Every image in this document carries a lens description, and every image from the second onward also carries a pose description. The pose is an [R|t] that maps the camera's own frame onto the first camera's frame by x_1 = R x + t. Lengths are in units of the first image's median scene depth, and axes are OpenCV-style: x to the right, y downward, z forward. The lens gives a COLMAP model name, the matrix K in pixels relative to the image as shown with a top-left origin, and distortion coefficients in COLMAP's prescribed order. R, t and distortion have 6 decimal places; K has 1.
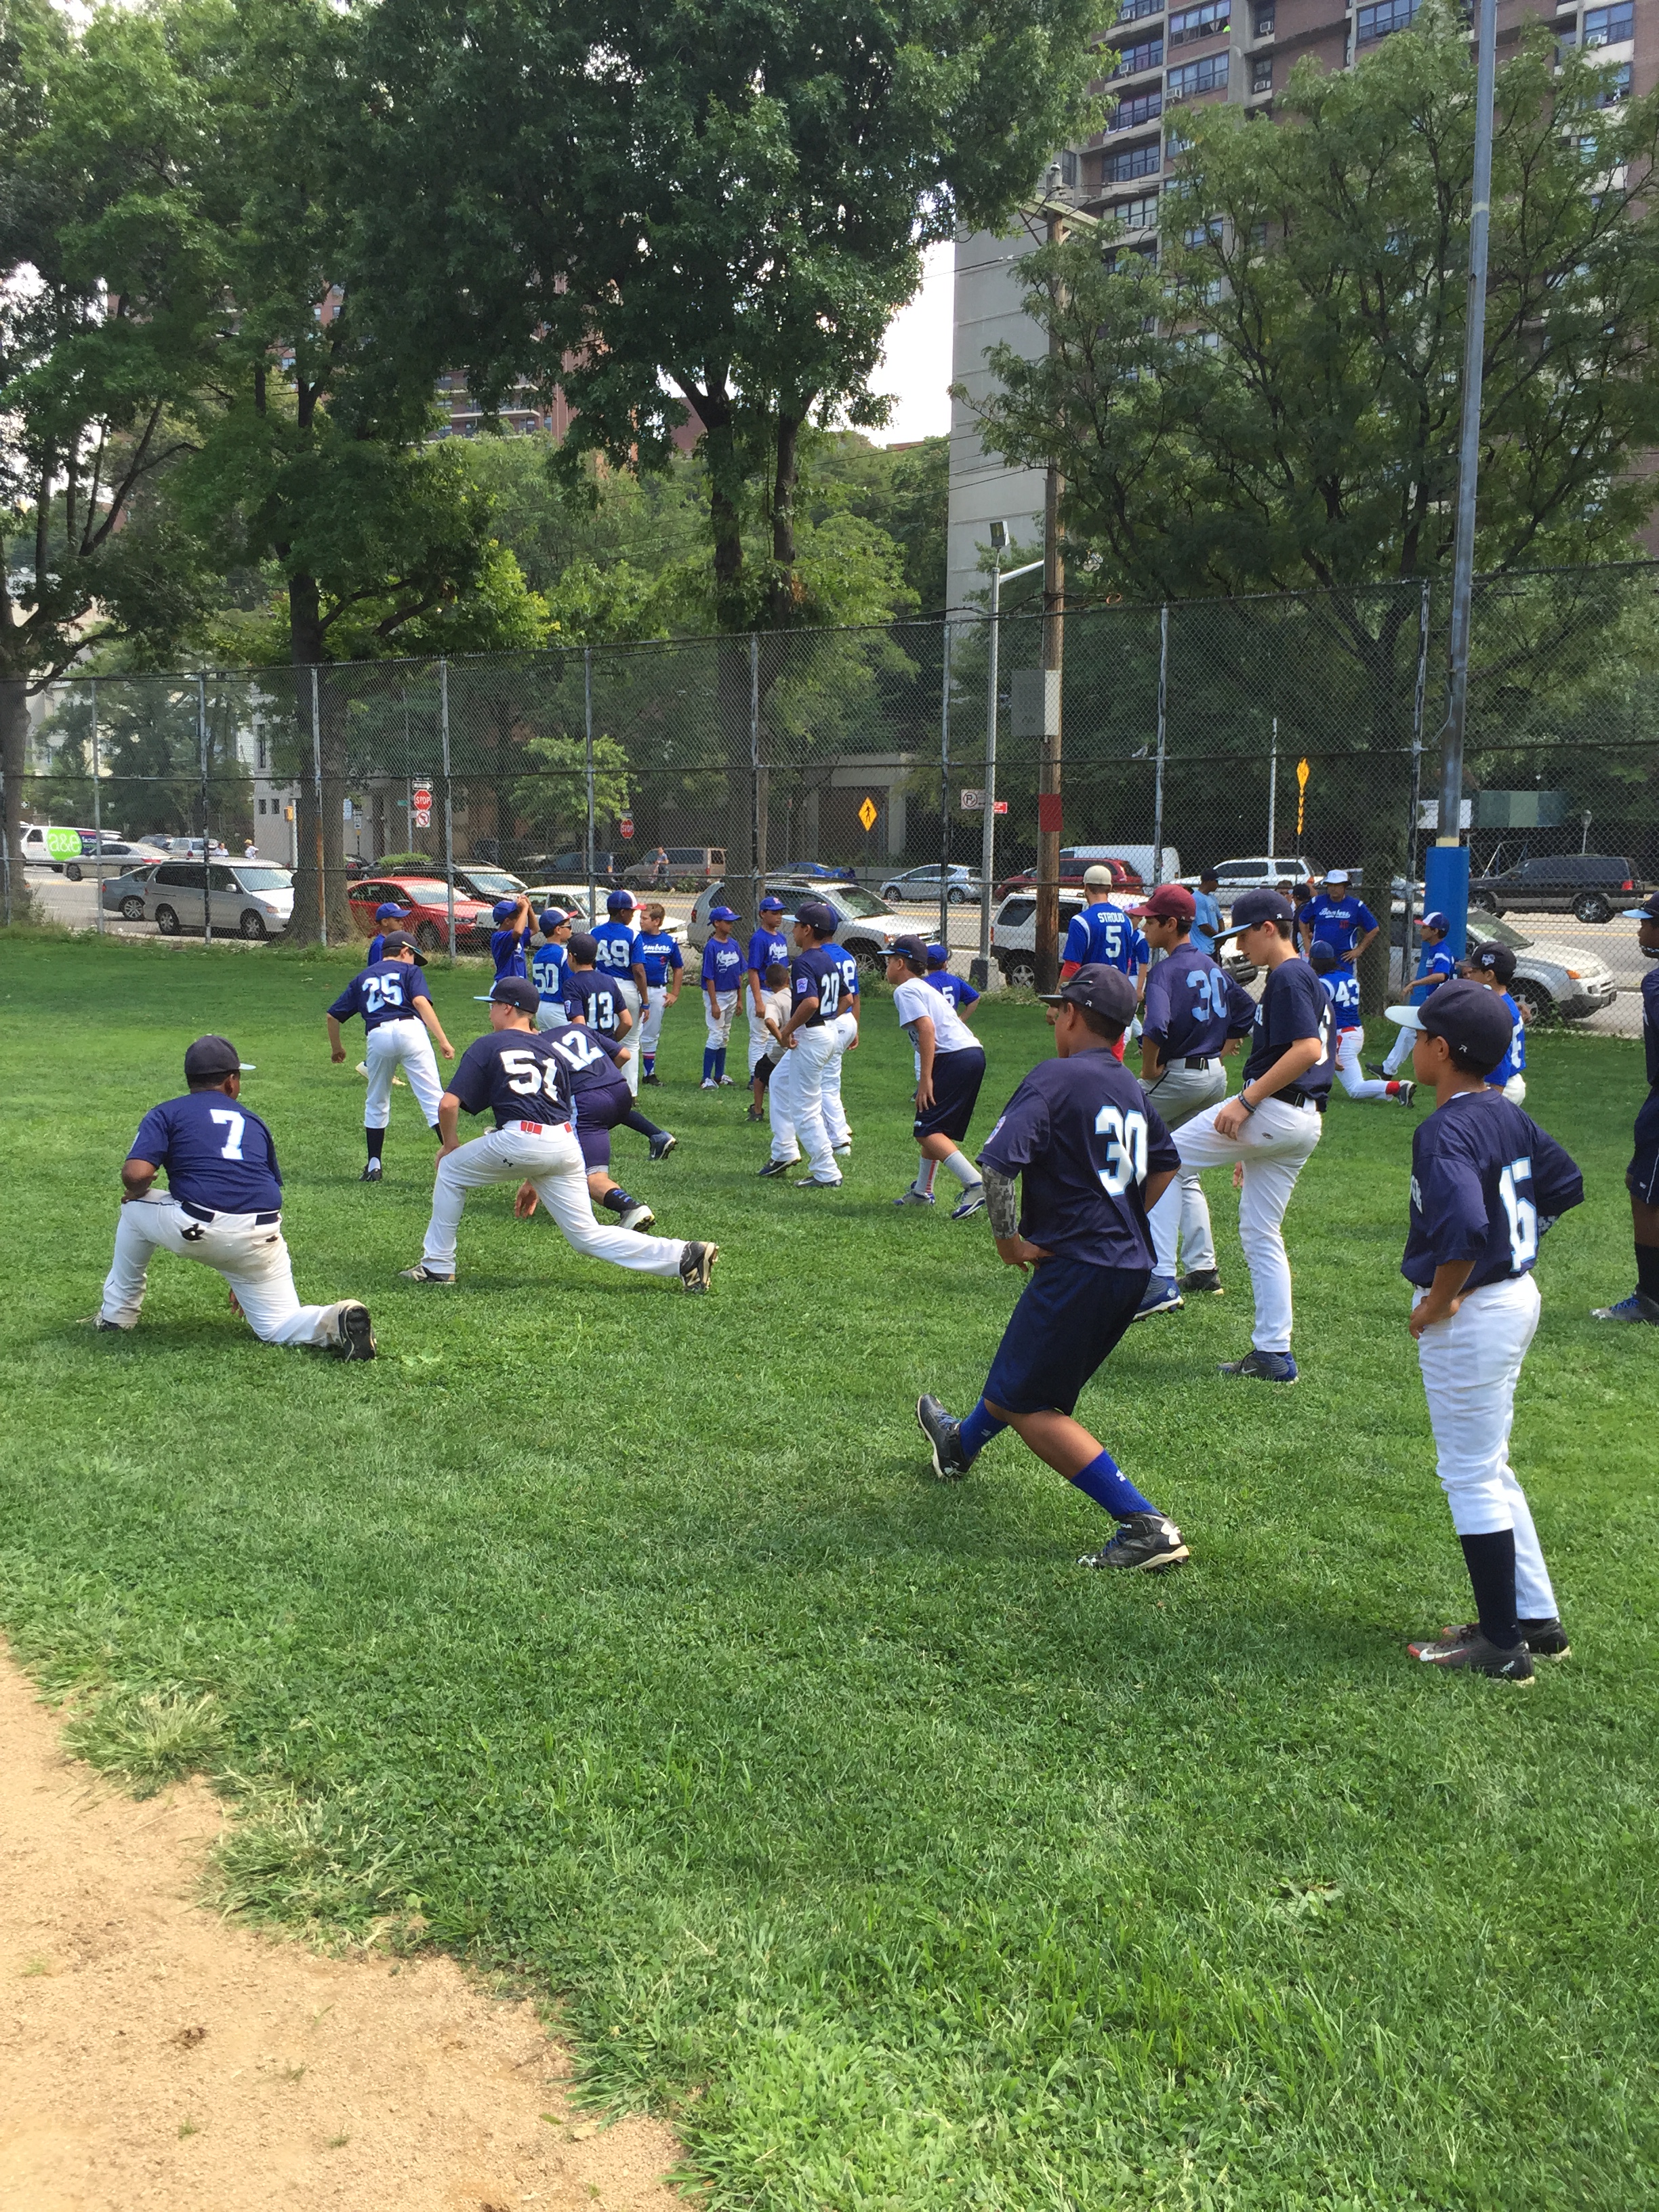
lens RADIAL K [[1868.7, 0, 842.6], [0, 1868.7, 1082.6], [0, 0, 1]] dist [0.069285, -0.112381]
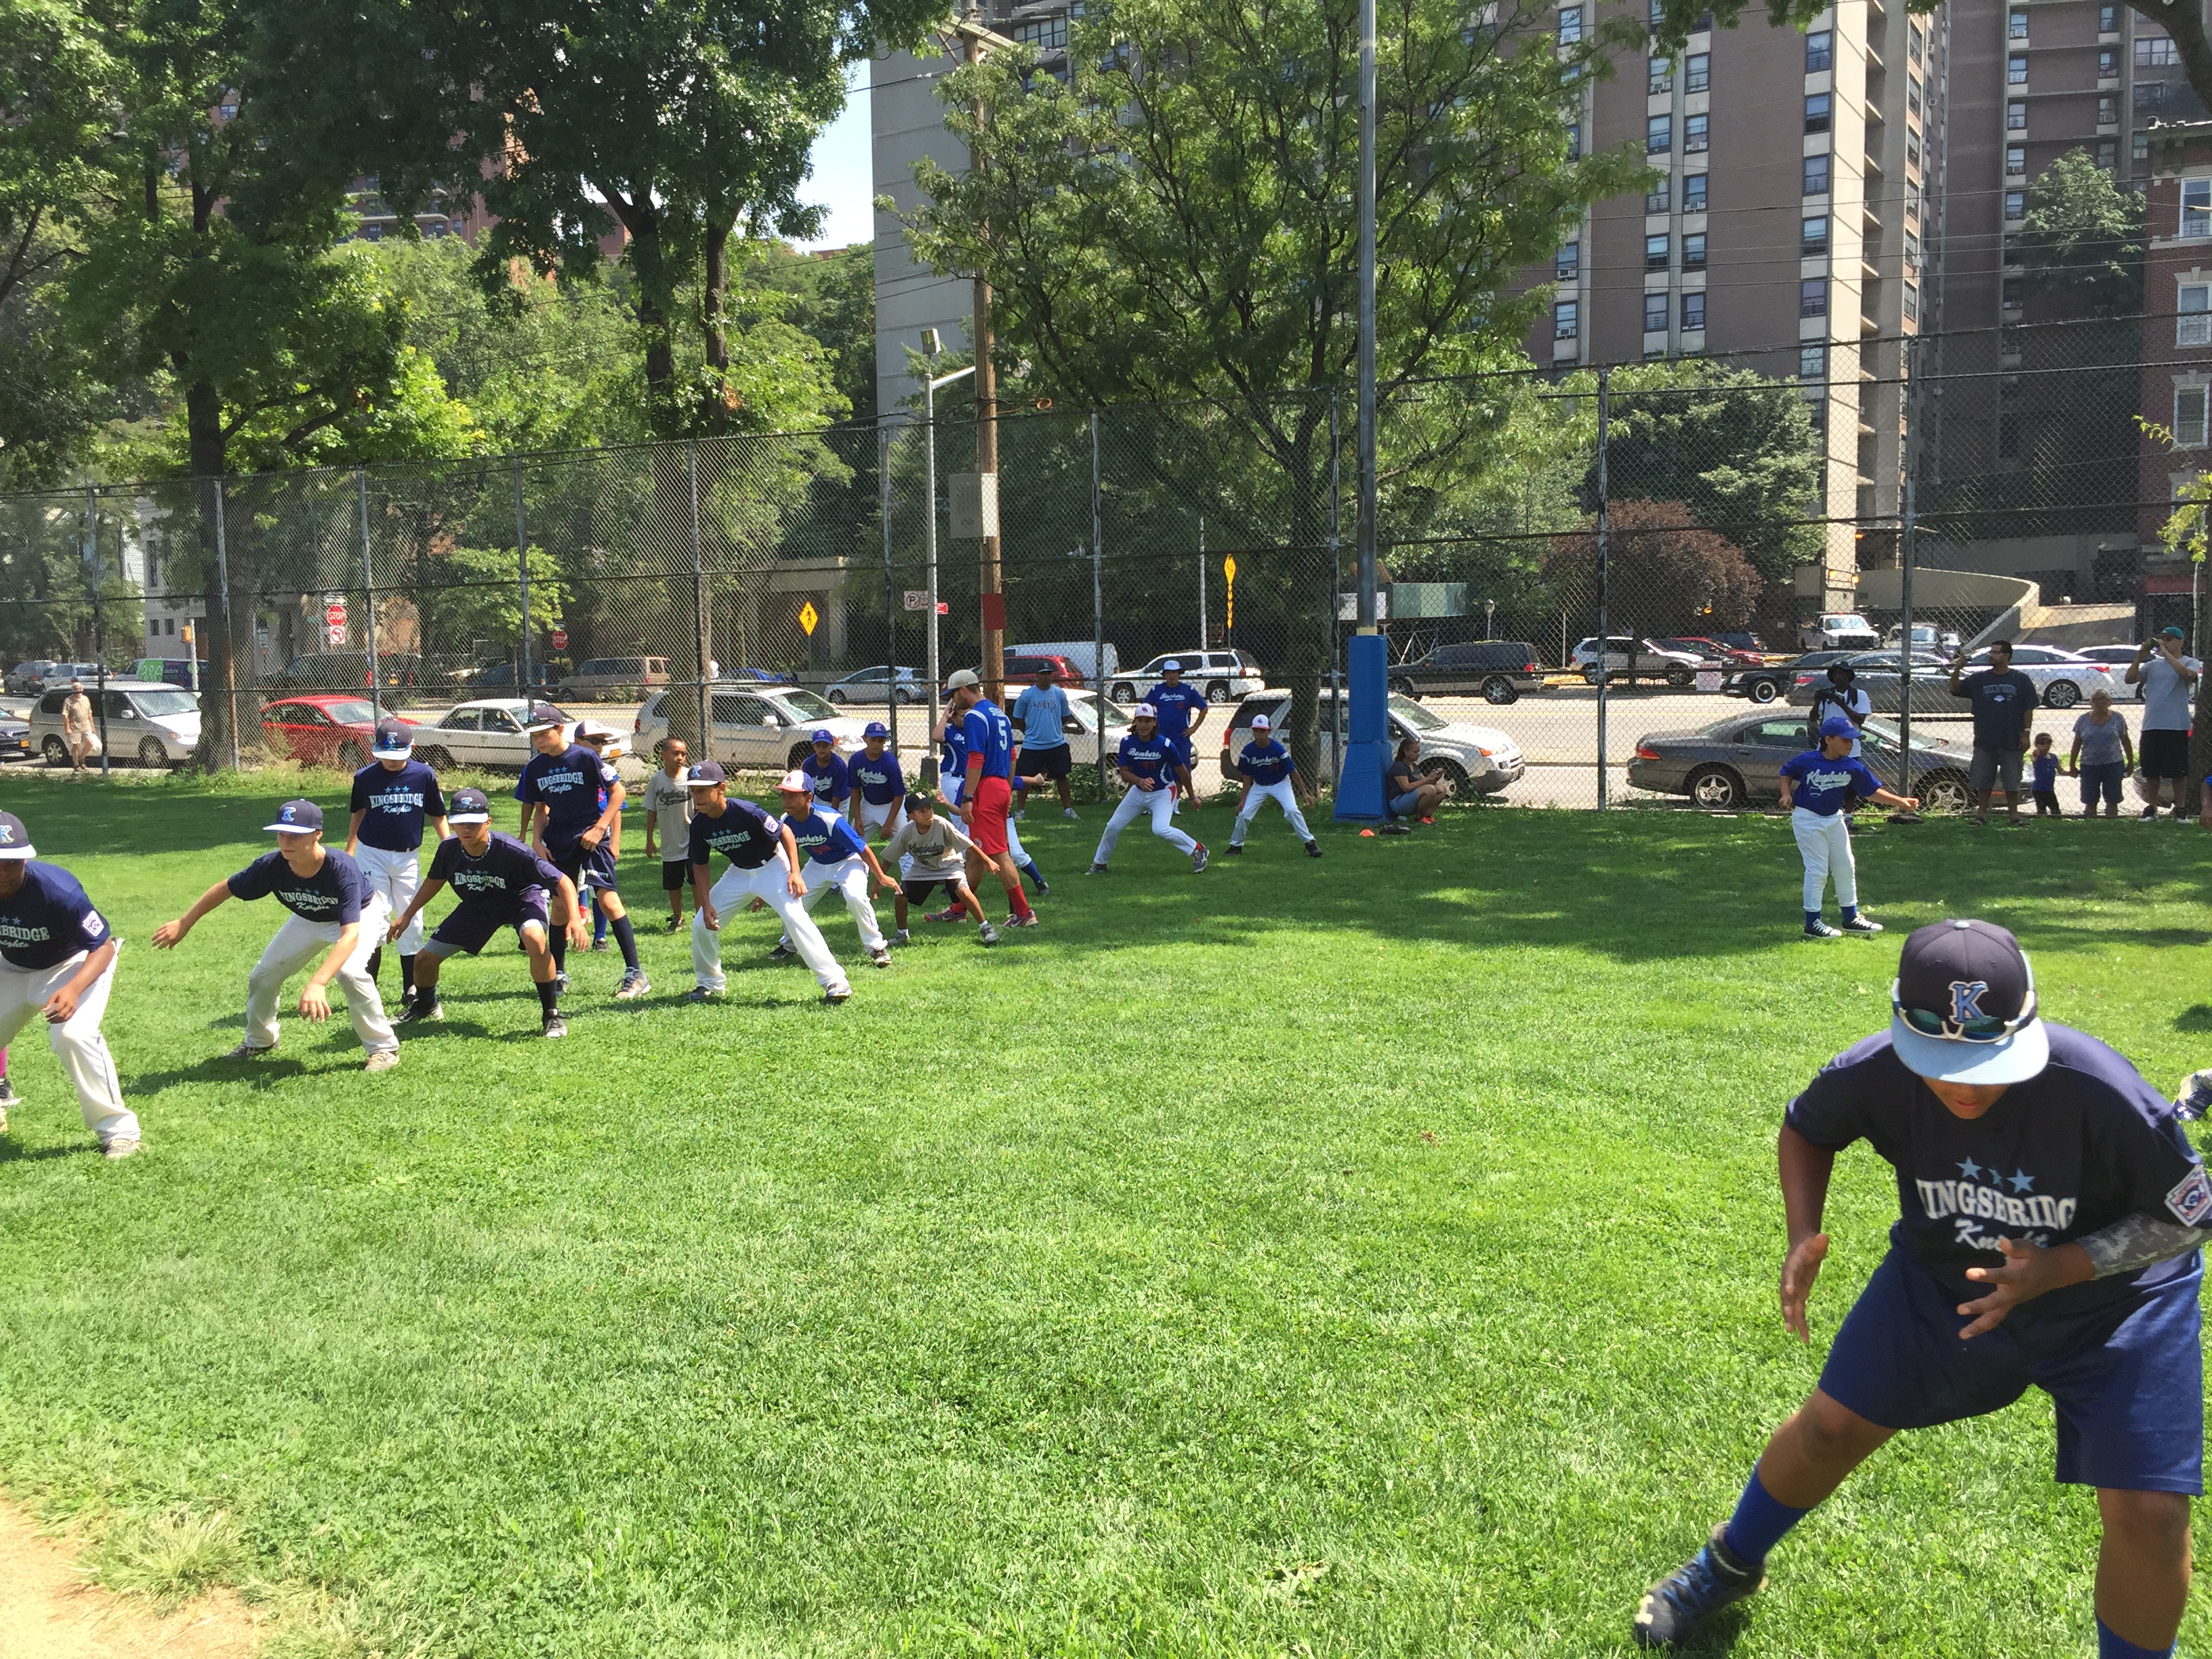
lens RADIAL K [[1868.7, 0, 1098.8], [0, 1868.7, 821.3], [0, 0, 1]] dist [0.069285, -0.112381]
pose [[0.985658, -0.043661, 0.163012, -0.006030], [0.048949, 0.998393, -0.028560, 0.002706], [-0.161503, 0.036129, 0.986211, -0.017687]]
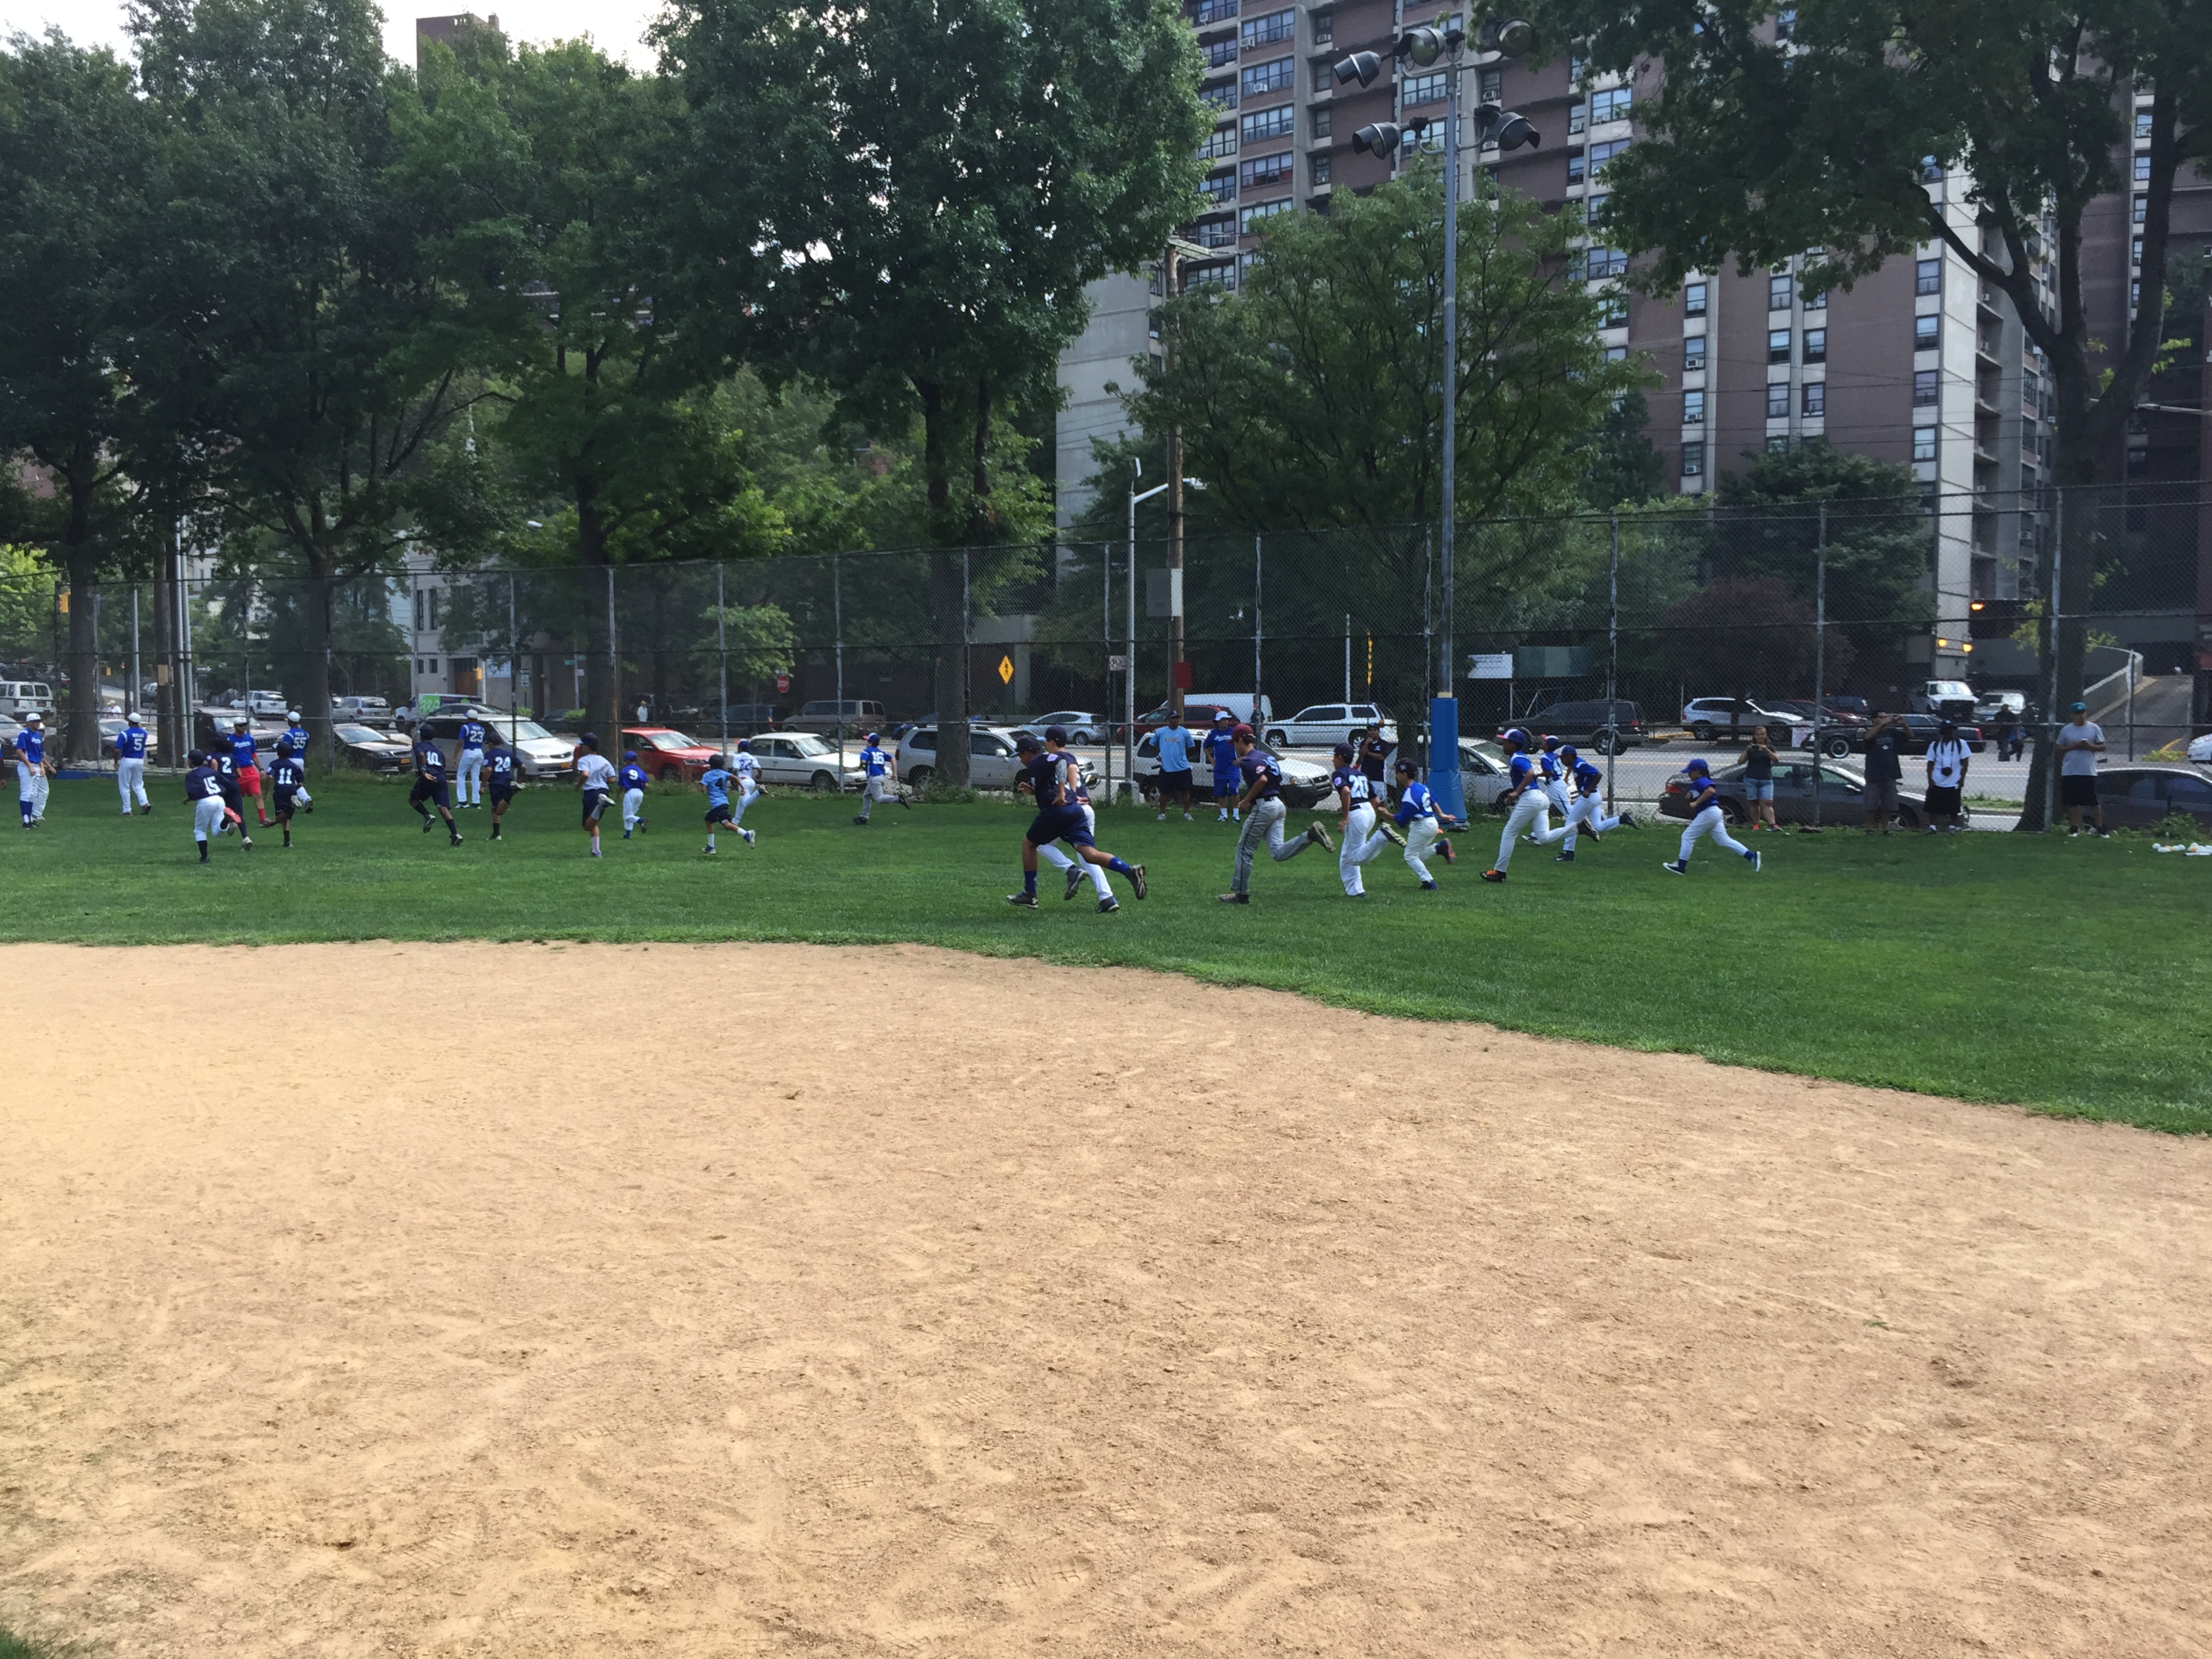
lens RADIAL K [[1868.7, 0, 1101.7], [0, 1868.7, 823.2], [0, 0, 1]] dist [0.069285, -0.112381]
pose [[0.996298, -0.016611, 0.084341, -0.098579], [0.021318, 0.998247, -0.055215, 0.061270], [-0.083276, 0.056809, 0.994906, -0.549446]]
